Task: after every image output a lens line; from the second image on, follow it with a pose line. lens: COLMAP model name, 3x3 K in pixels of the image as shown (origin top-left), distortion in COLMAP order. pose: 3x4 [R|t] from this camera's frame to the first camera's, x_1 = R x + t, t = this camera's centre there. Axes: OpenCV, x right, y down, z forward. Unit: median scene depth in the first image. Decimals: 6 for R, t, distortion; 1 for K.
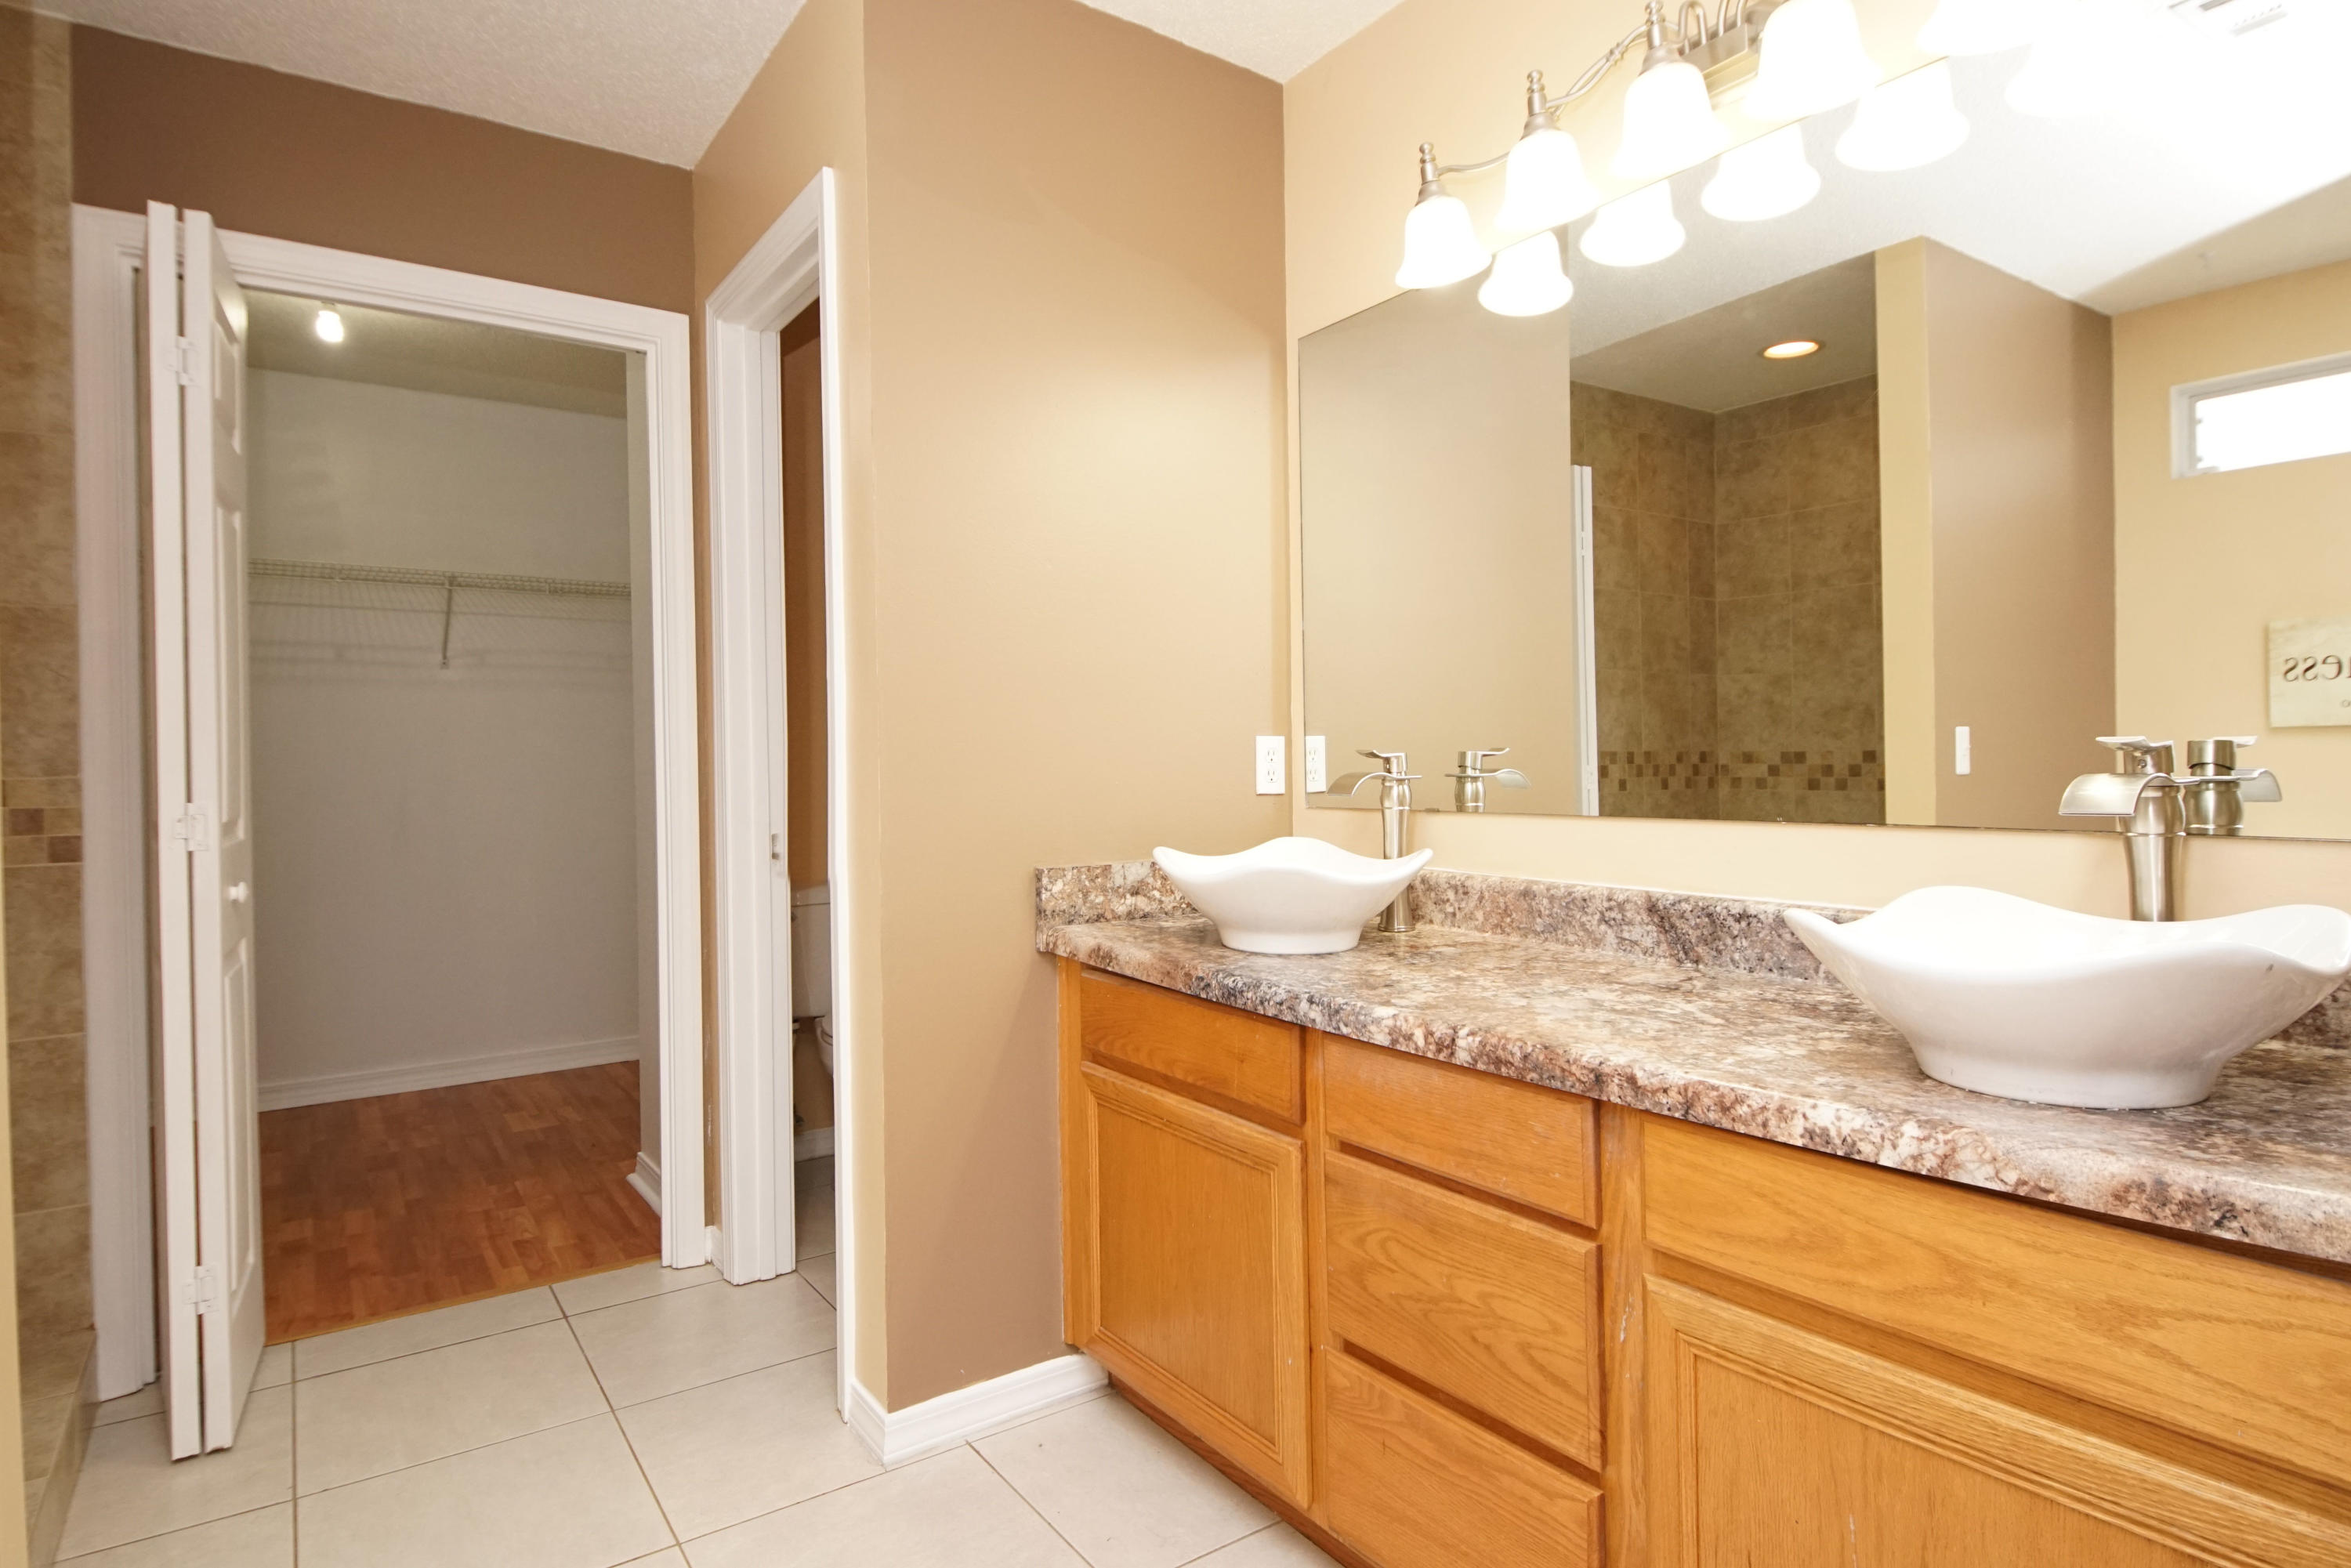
lens RADIAL K [[1269.7, 0, 1175.5], [0, 1269.7, 784.0], [0, 0, 1]] dist [0.001606, -0.017607]
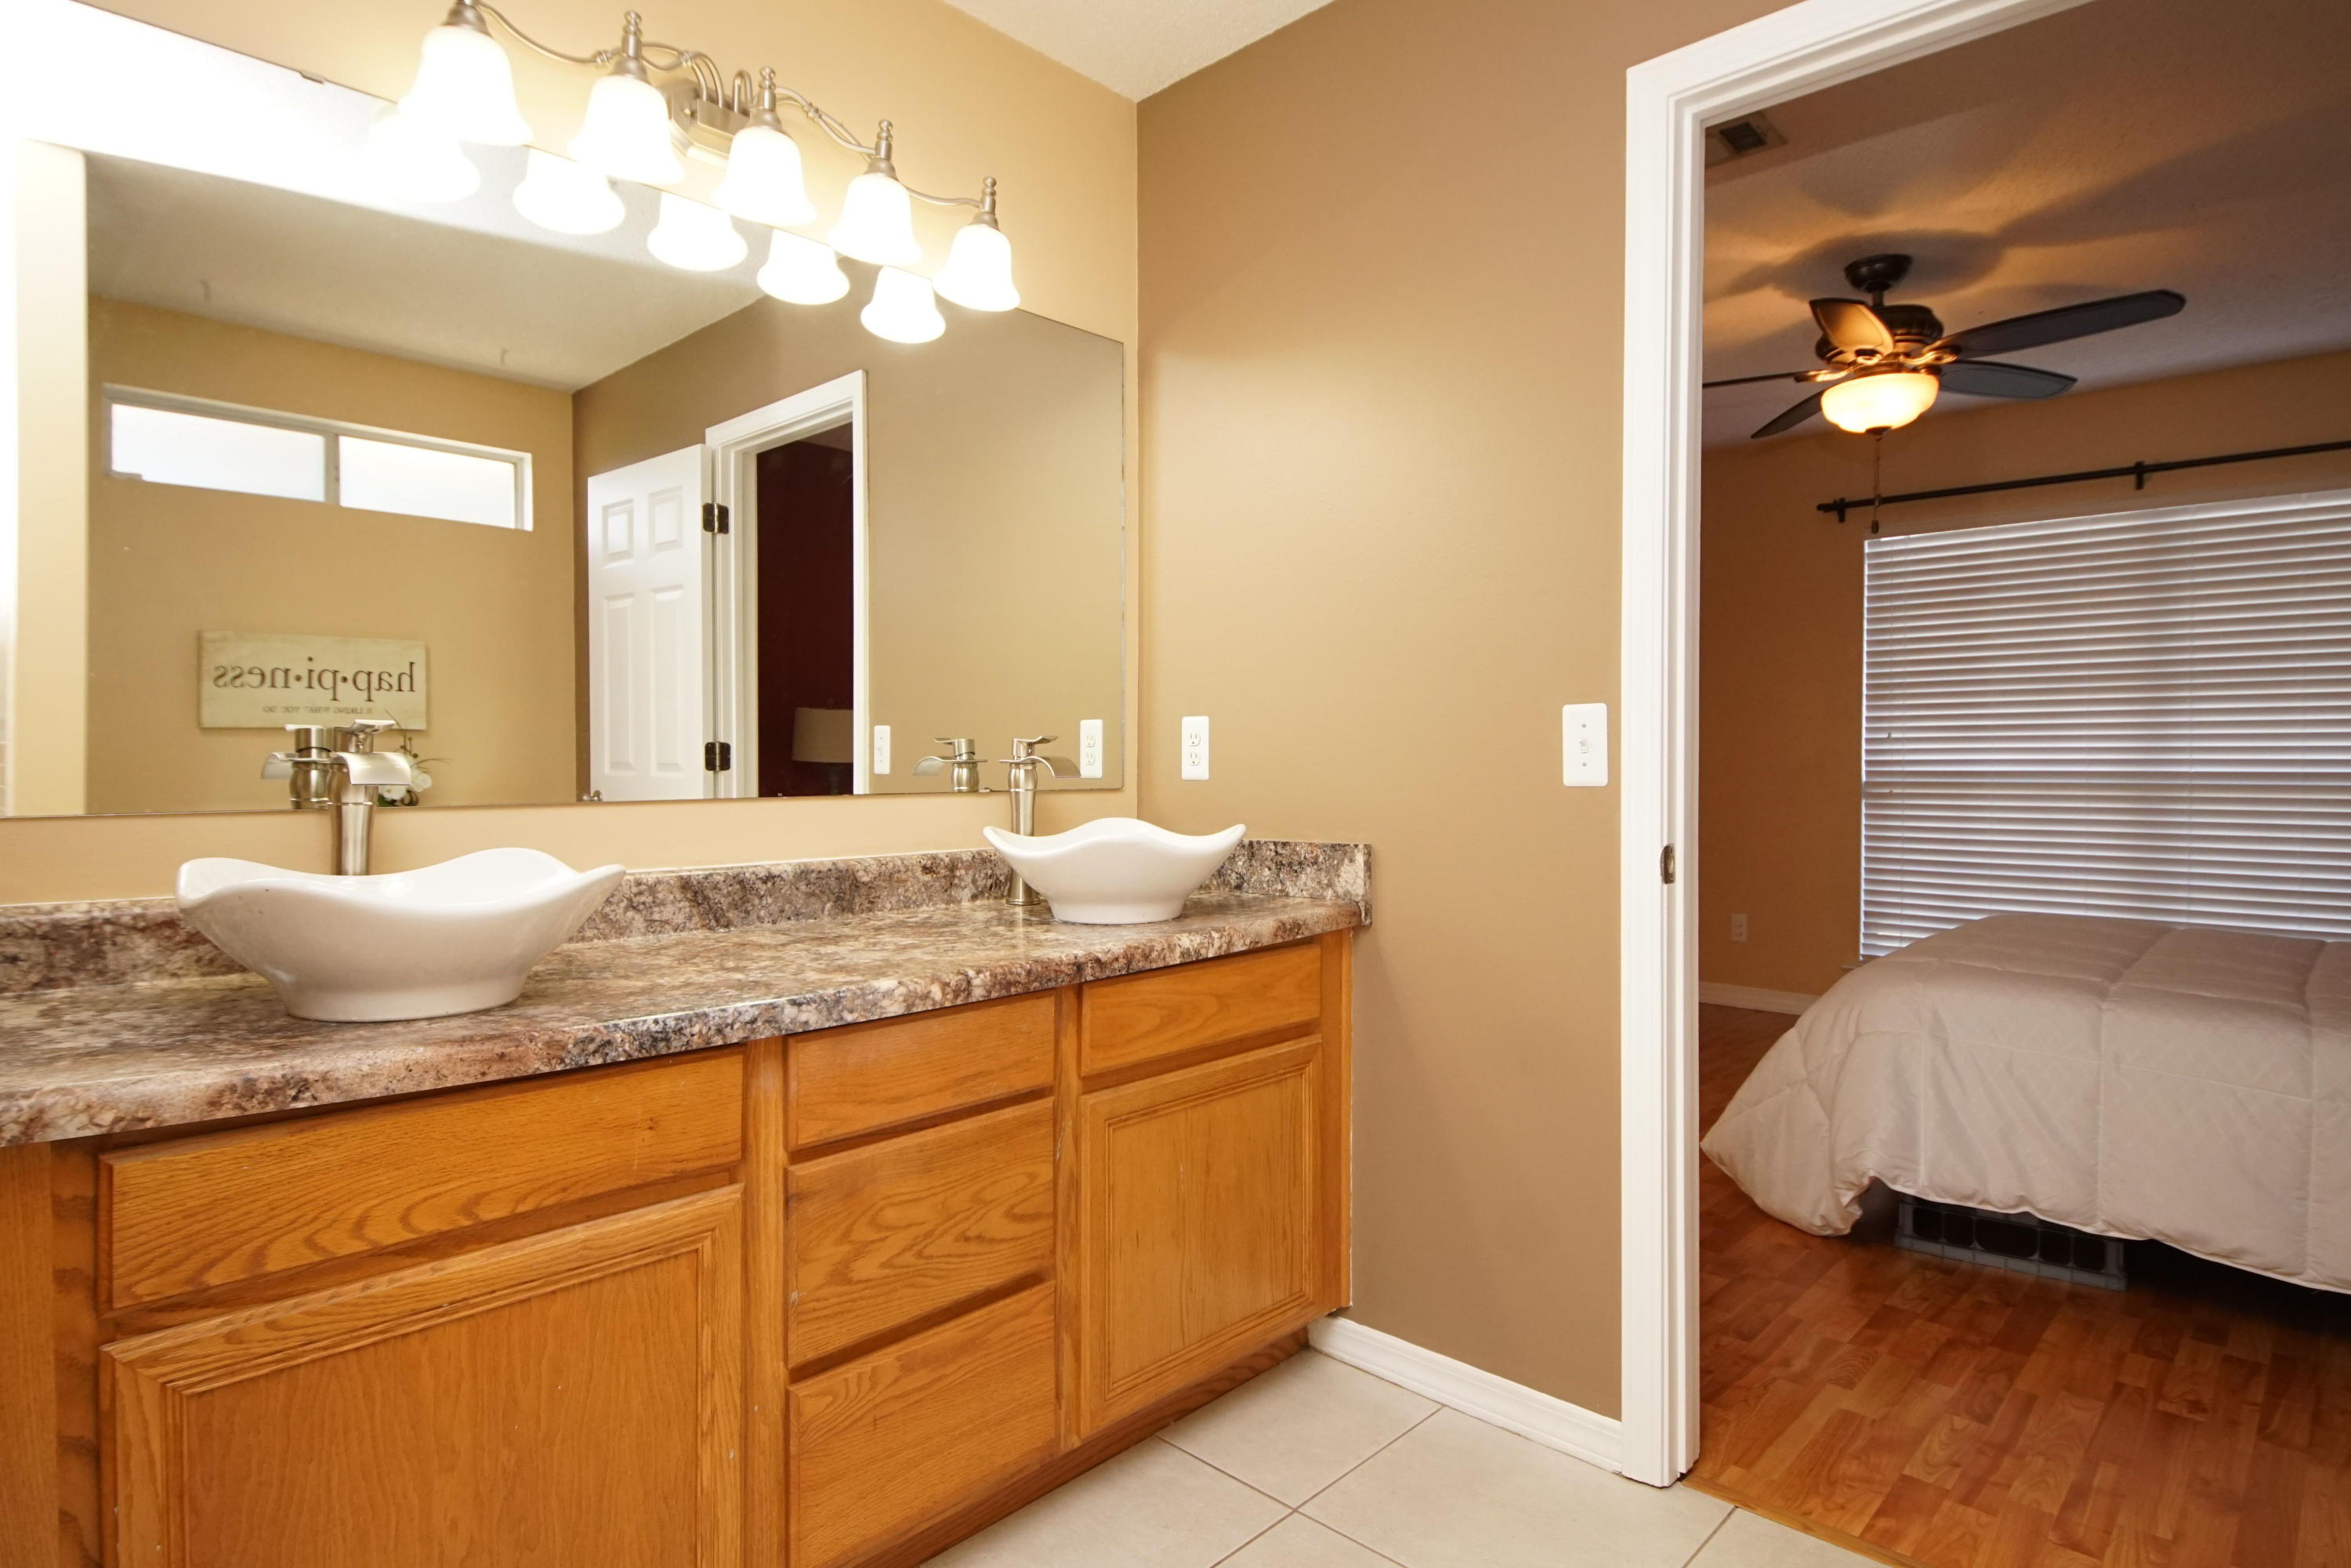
lens RADIAL K [[1258.7, 0, 1156.2], [0, 1258.7, 769.3], [0, 0, 1]] dist [0.040868, -0.037284]
pose [[-0.195867, 0.001891, 0.980629, -0.822420], [0.018536, 0.999827, 0.001775, 0.007940], [-0.980455, 0.018525, -0.195868, 0.922592]]
